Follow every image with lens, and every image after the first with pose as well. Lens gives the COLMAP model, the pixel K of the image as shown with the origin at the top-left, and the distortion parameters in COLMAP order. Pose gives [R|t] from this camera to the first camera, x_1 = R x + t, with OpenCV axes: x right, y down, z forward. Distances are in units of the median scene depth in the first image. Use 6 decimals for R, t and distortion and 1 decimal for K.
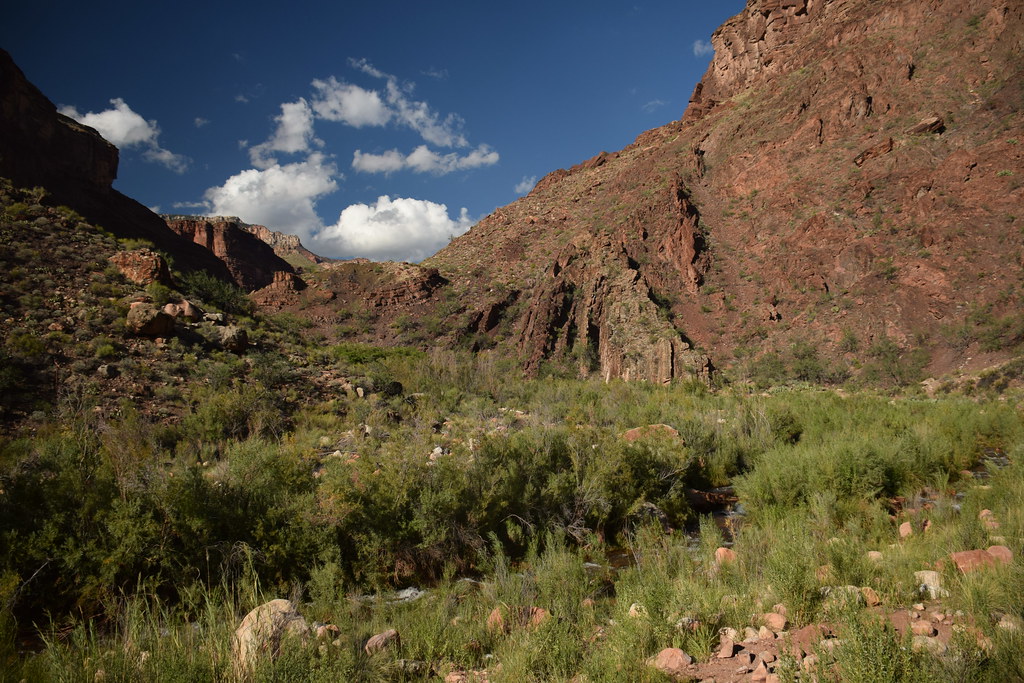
lens RADIAL K [[807.5, 0, 512.0], [0, 807.5, 341.5], [0, 0, 1]] dist [-0.010595, -0.053390]
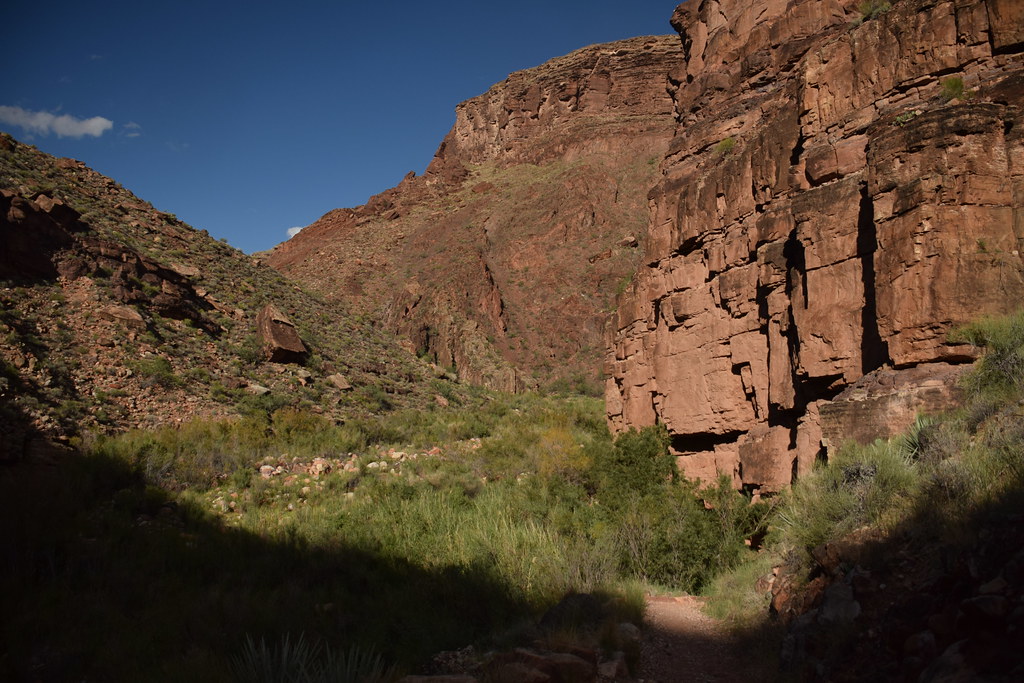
lens RADIAL K [[807.5, 0, 512.0], [0, 807.5, 341.5], [0, 0, 1]] dist [-0.010595, -0.053390]
pose [[0.914352, 0.060910, 0.400314, -0.334857], [-0.063780, 0.997945, -0.006164, -0.032735], [-0.399866, -0.019896, 0.916357, -0.414101]]
